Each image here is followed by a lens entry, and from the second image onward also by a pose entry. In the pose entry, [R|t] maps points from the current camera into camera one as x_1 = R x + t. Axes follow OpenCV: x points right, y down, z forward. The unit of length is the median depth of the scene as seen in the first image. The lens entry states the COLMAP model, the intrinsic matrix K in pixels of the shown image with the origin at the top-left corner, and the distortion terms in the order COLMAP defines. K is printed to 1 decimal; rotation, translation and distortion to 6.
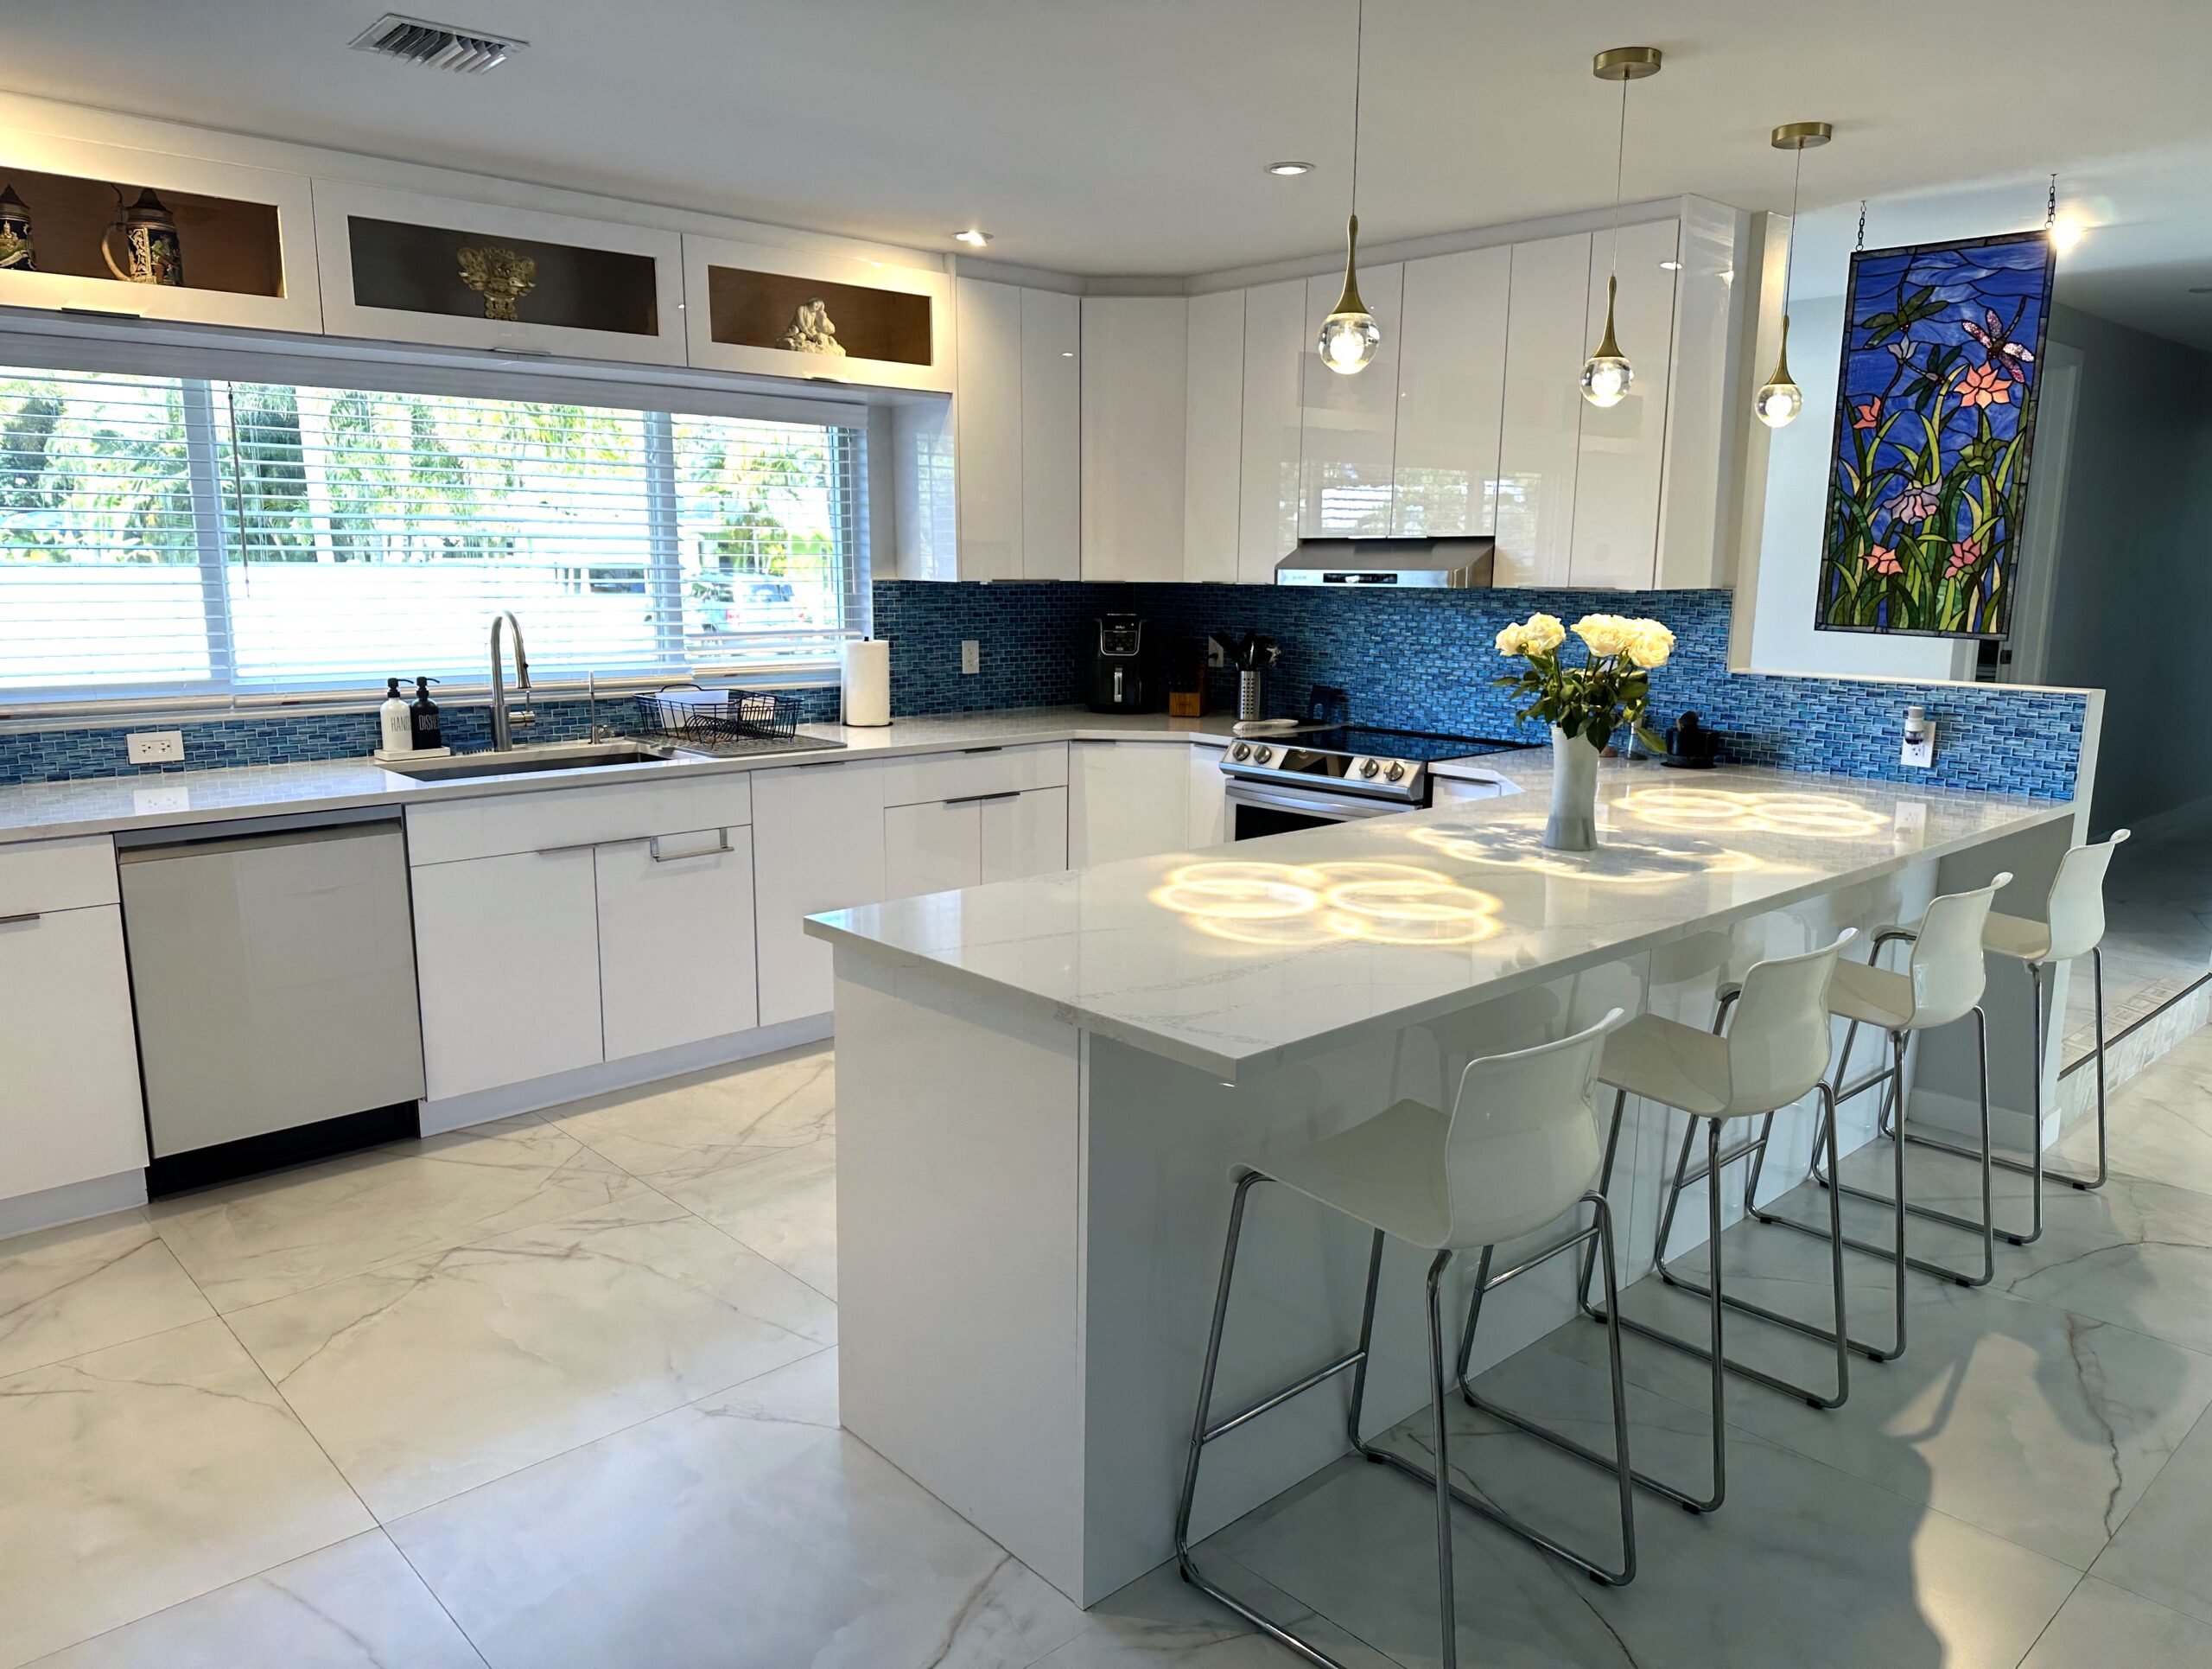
lens RADIAL K [[1555.9, 0, 1106.0], [0, 1555.9, 834.5], [0, 0, 1]] dist [0.059360, -0.116251]
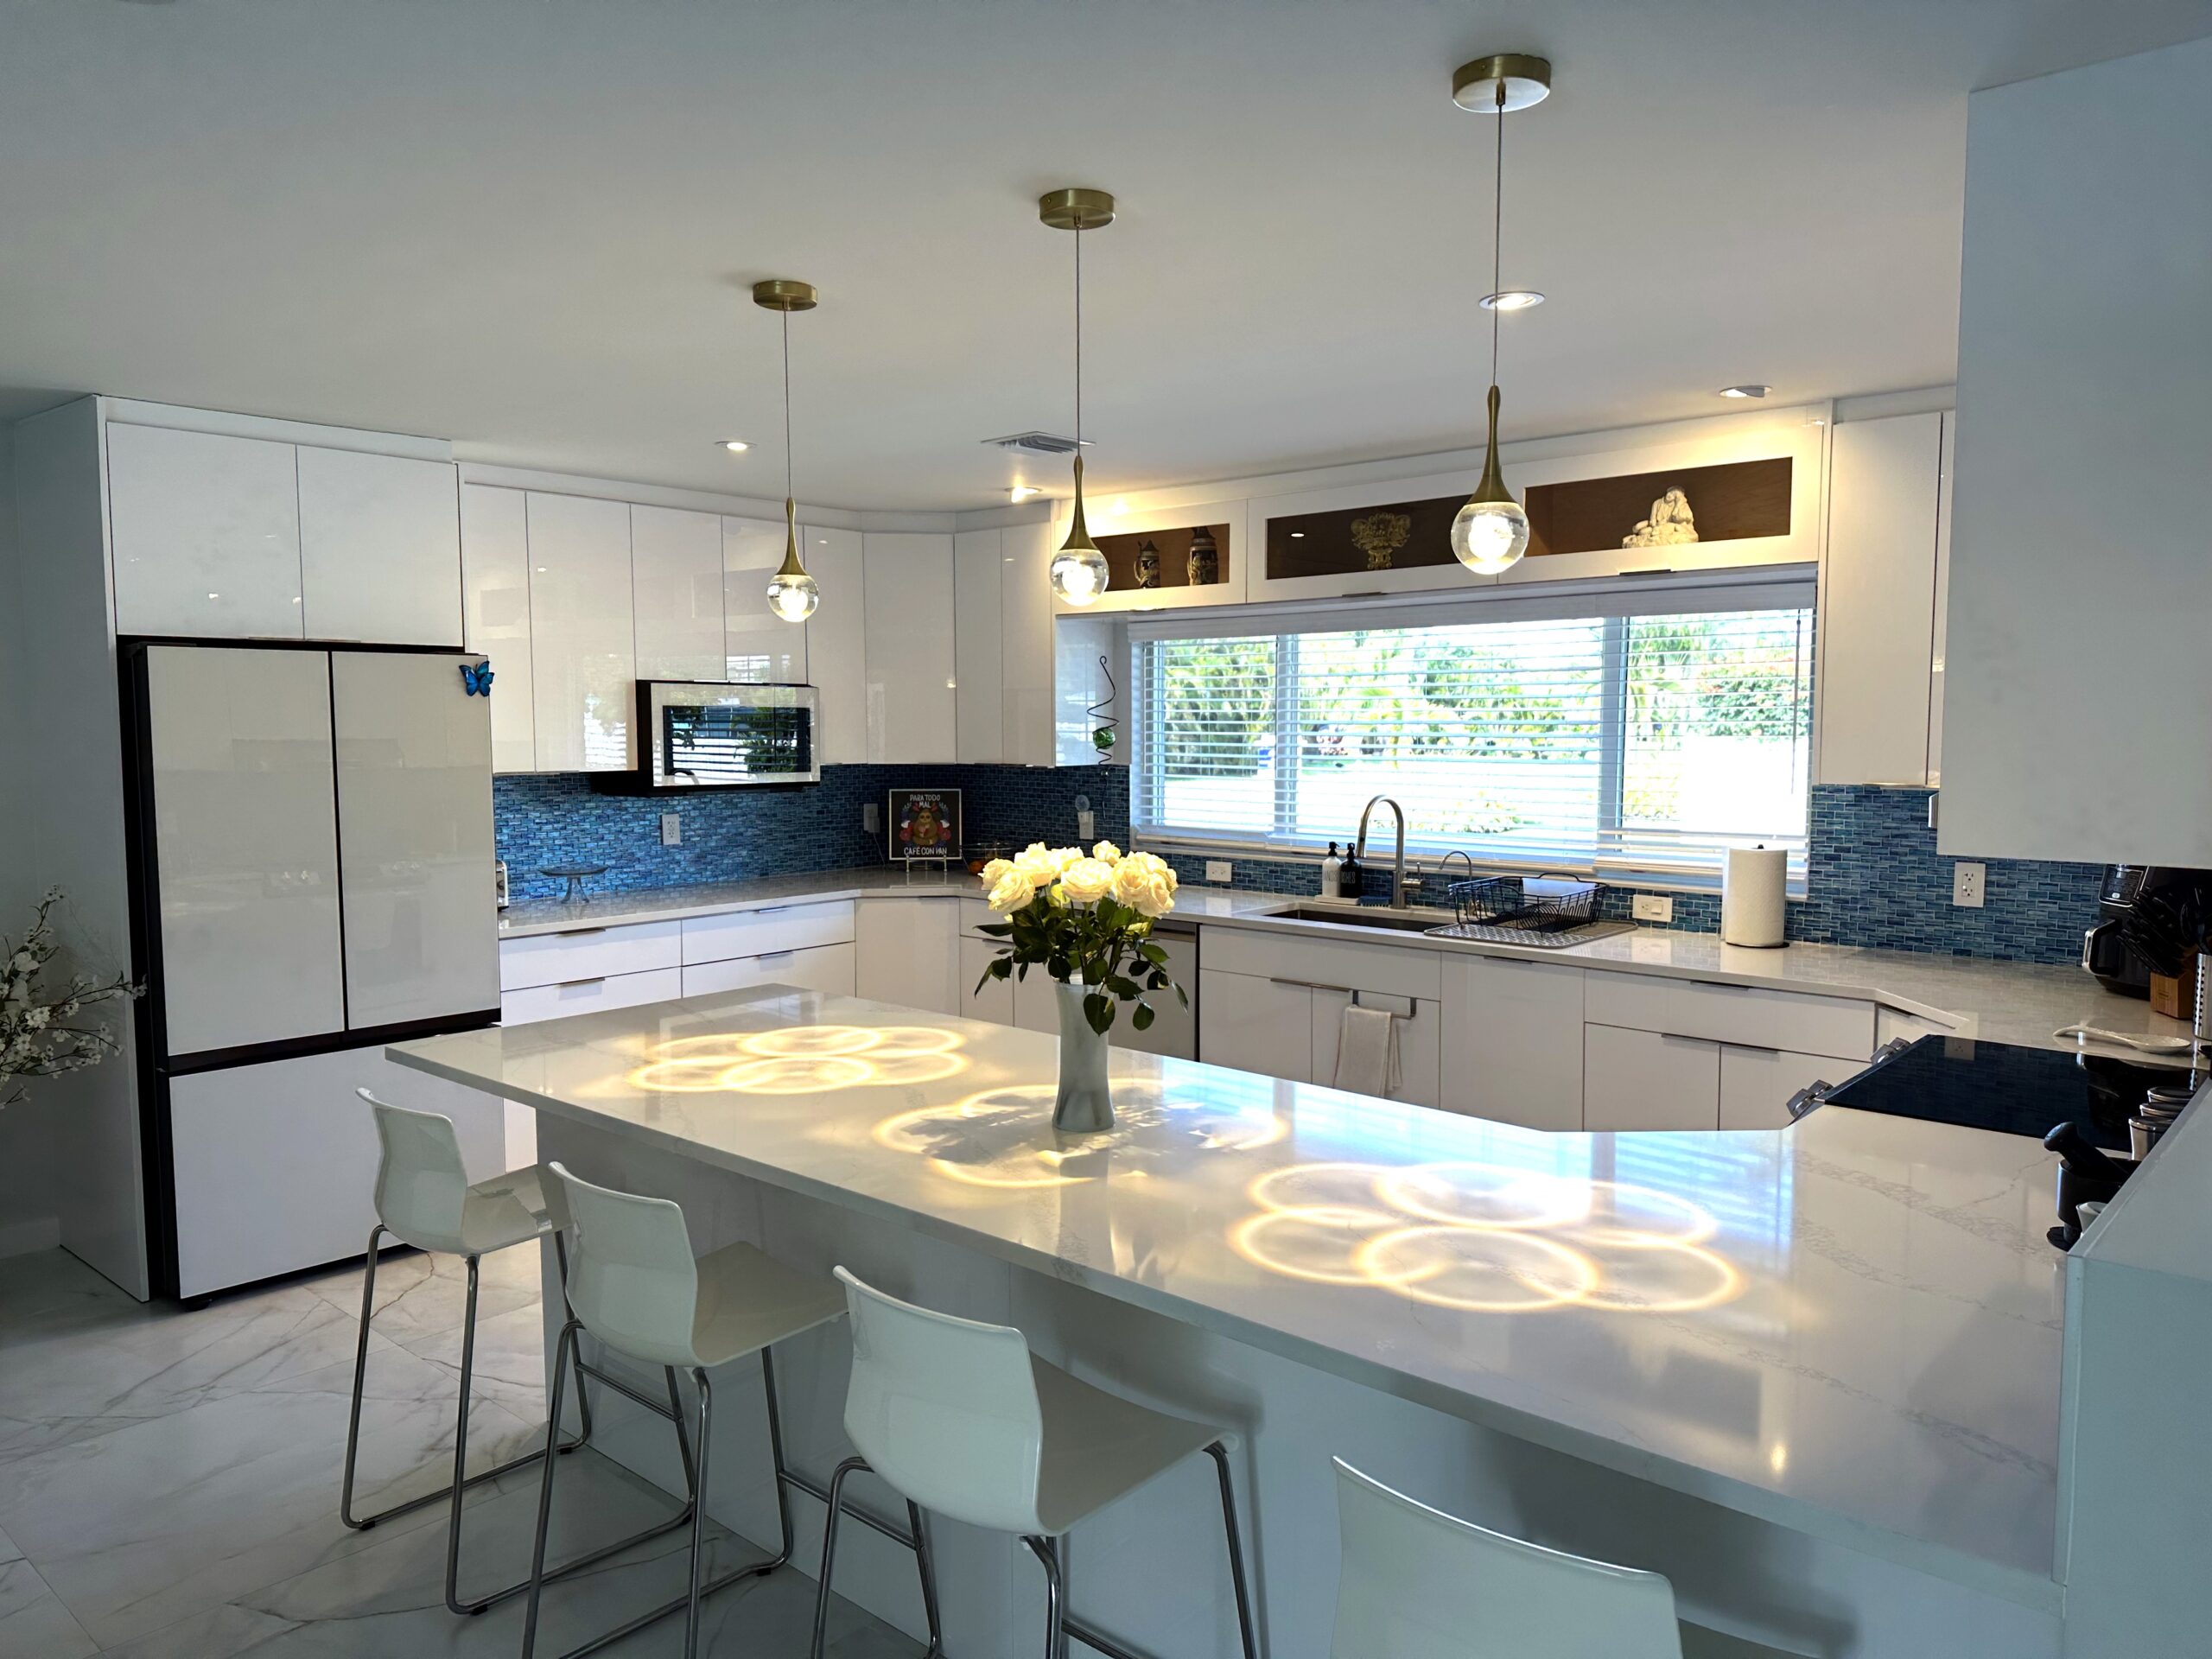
lens RADIAL K [[1521.3, 0, 1106.0], [0, 1521.3, 829.5], [0, 0, 1]] dist [0.007782, 0.001281]
pose [[0.074143, 0.063359, -0.995233, 0.822139], [-0.169910, 0.984190, 0.049998, -0.141747], [0.982667, 0.165393, 0.083736, 0.697944]]
